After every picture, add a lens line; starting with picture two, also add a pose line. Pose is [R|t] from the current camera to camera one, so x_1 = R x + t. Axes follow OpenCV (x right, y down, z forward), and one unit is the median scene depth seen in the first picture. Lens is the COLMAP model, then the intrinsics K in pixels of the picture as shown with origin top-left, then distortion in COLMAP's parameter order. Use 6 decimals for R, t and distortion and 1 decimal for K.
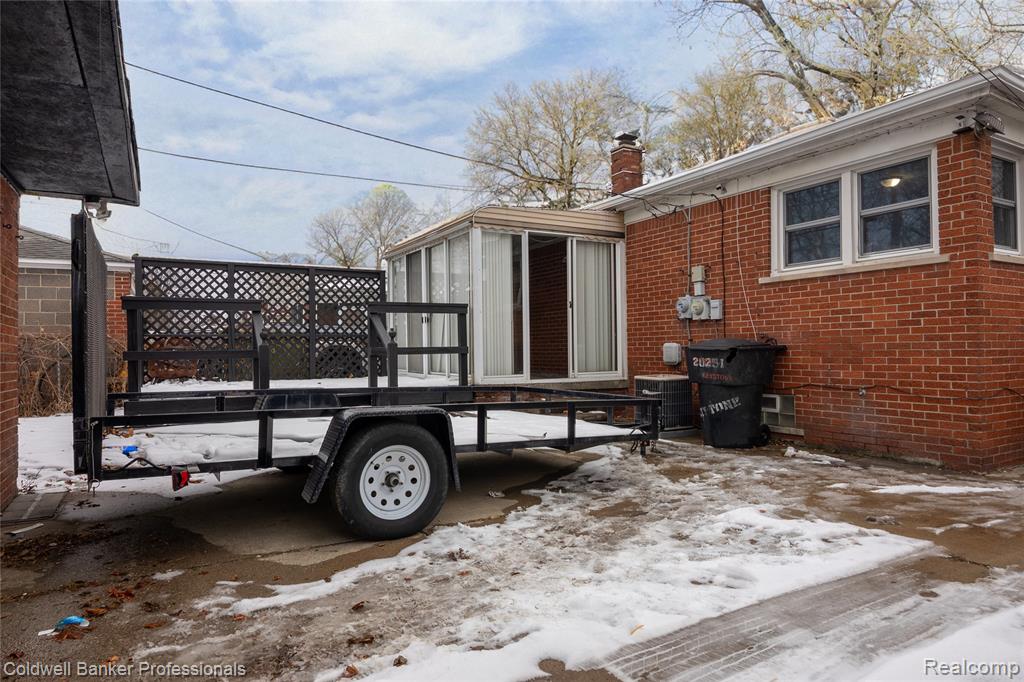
lens RADIAL K [[614.1, 0, 511.8], [0, 614.1, 344.6], [0, 0, 1]] dist [0.002472, 0.000516]
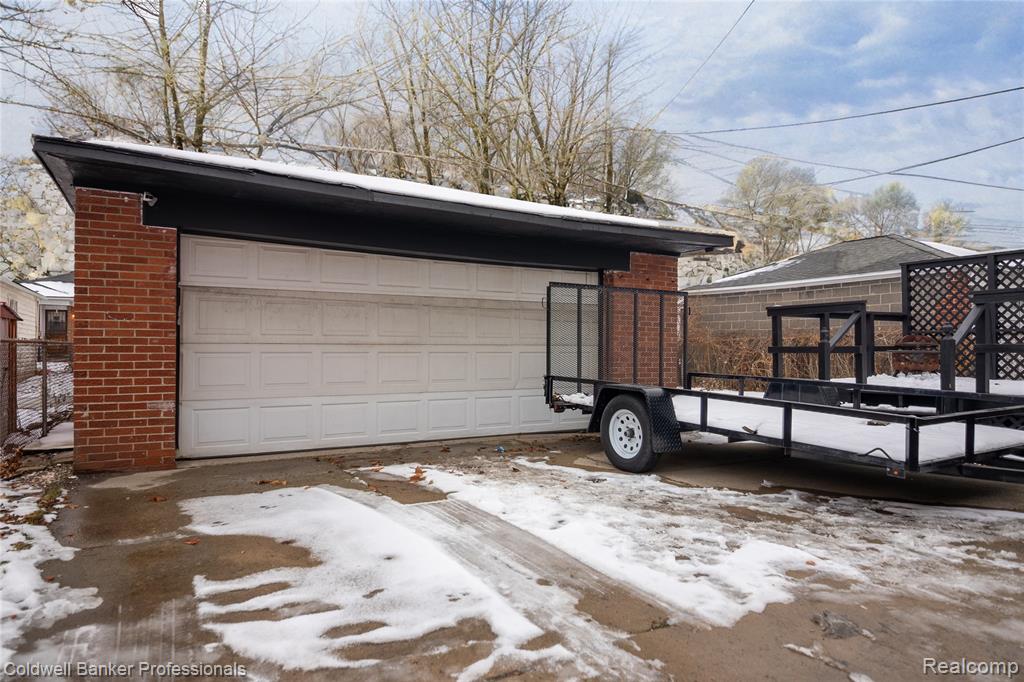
lens RADIAL K [[614.1, 0, 511.9], [0, 614.1, 341.3], [0, 0, 1]] dist [0.002472, 0.000516]
pose [[-0.010333, 0.000421, -0.999947, 0.982585], [0.005509, 0.999985, 0.000365, -0.005463], [0.999931, -0.005505, -0.010335, 0.540867]]
